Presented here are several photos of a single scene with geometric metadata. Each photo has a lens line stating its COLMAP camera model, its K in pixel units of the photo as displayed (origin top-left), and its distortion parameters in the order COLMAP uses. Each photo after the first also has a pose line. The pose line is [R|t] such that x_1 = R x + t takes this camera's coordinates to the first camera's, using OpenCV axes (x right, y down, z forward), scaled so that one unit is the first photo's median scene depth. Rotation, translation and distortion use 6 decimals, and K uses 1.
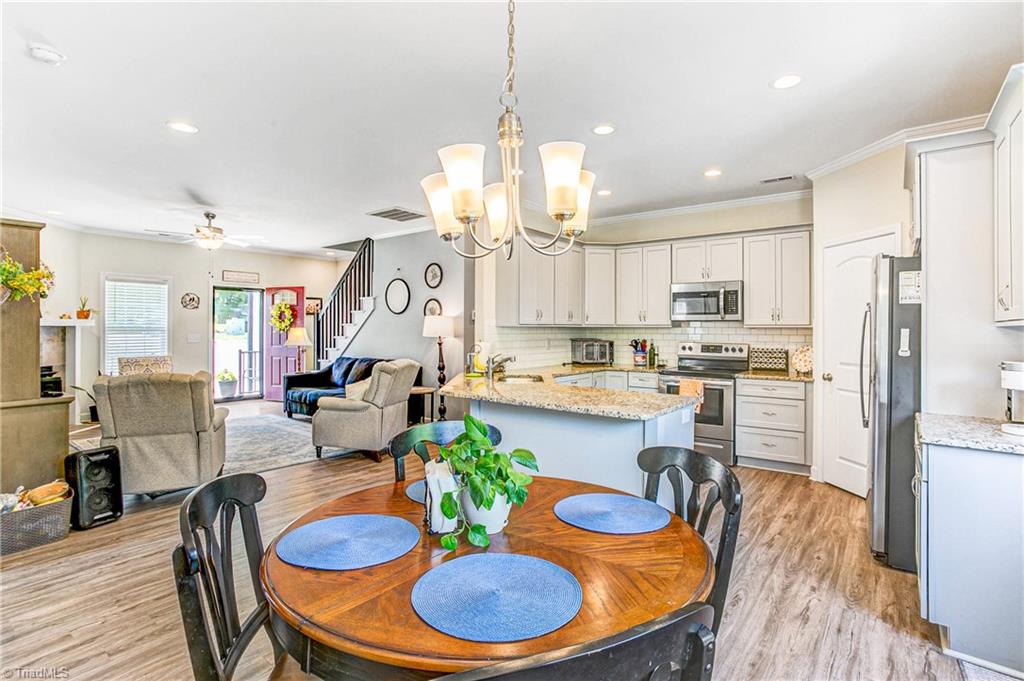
lens RADIAL K [[504.9, 0, 517.0], [0, 504.9, 337.2], [0, 0, 1]] dist [-0.026589, 0.000731]
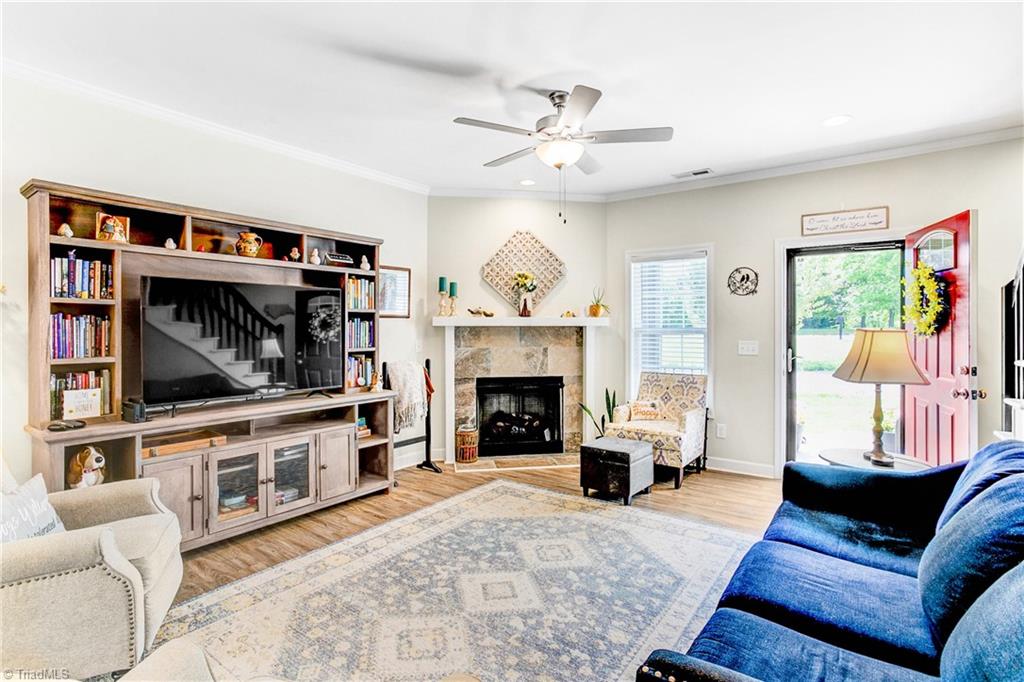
lens RADIAL K [[504.9, 0, 517.0], [0, 504.9, 337.7], [0, 0, 1]] dist [-0.026589, 0.000731]
pose [[0.023716, 0.019298, -0.999532, -0.094726], [-0.018429, 0.999652, 0.018863, -0.015096], [0.999549, 0.017973, 0.024064, 0.756096]]
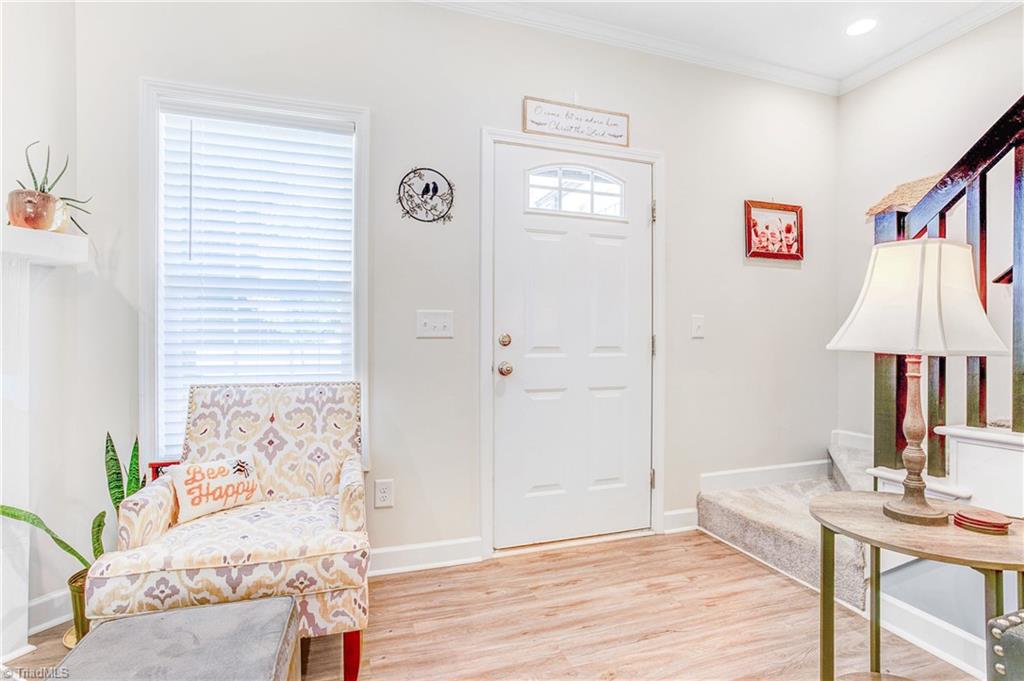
lens RADIAL K [[504.9, 0, 517.0], [0, 504.9, 337.2], [0, 0, 1]] dist [-0.026589, 0.000731]
pose [[0.836448, -0.001334, -0.548045, -0.462219], [-0.012957, 0.999669, -0.022207, 0.017462], [0.547894, 0.025676, 0.836154, 0.809948]]
